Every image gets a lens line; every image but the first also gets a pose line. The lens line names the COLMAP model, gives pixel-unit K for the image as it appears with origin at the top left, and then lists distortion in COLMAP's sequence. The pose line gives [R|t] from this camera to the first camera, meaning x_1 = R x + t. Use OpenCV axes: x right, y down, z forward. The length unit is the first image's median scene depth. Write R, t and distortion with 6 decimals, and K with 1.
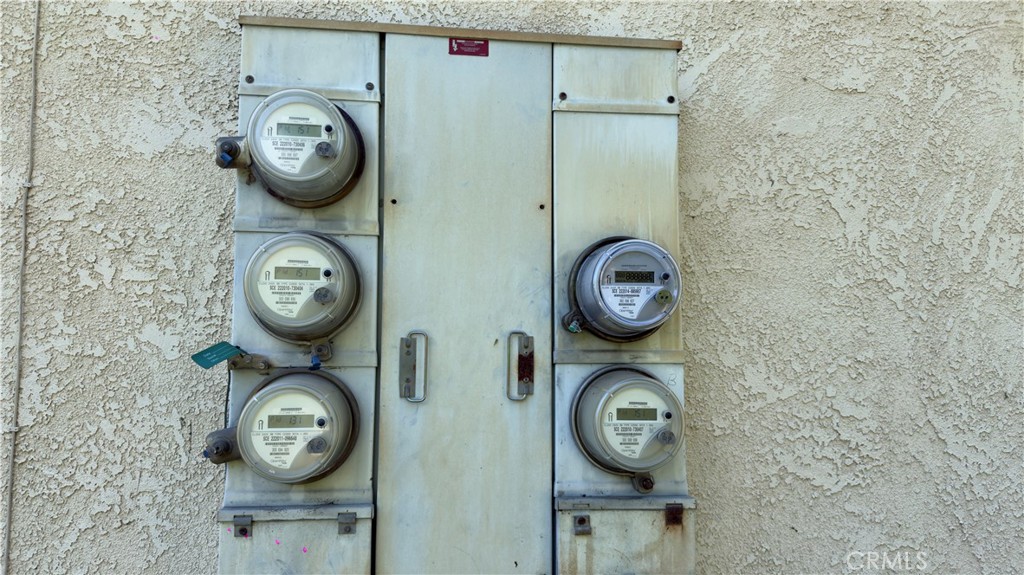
lens RADIAL K [[720.4, 0, 511.7], [0, 720.4, 285.6], [0, 0, 1]] dist [0.003006, -0.025195]
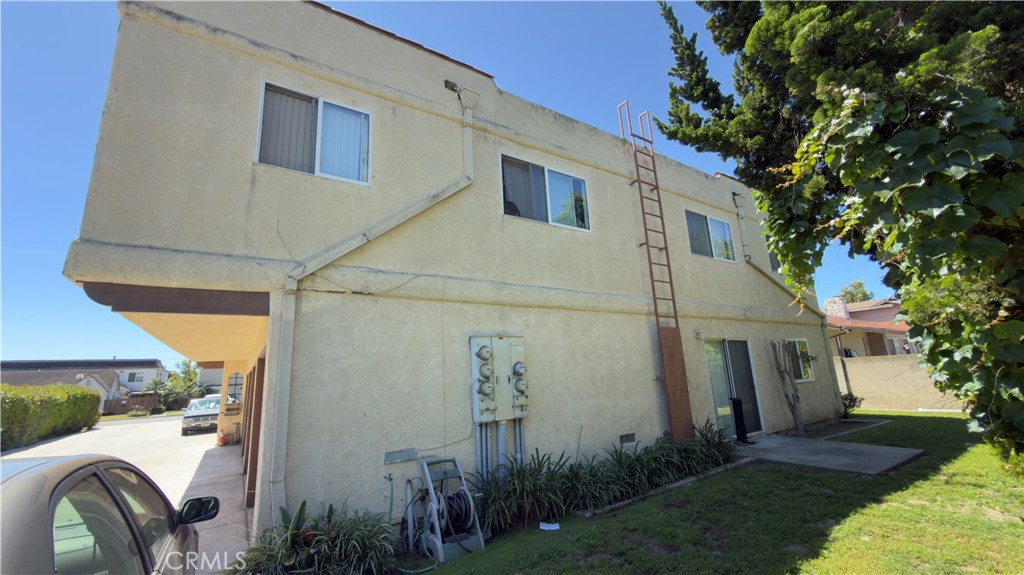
lens RADIAL K [[409.5, 0, 514.2], [0, 409.5, 286.1], [0, 0, 1]] dist [-0.000109, -0.000001]
pose [[0.890635, 0.036797, 0.453227, -2.002989], [0.025593, 0.991084, -0.130758, -0.312439], [-0.453997, 0.128057, 0.881753, -3.112861]]
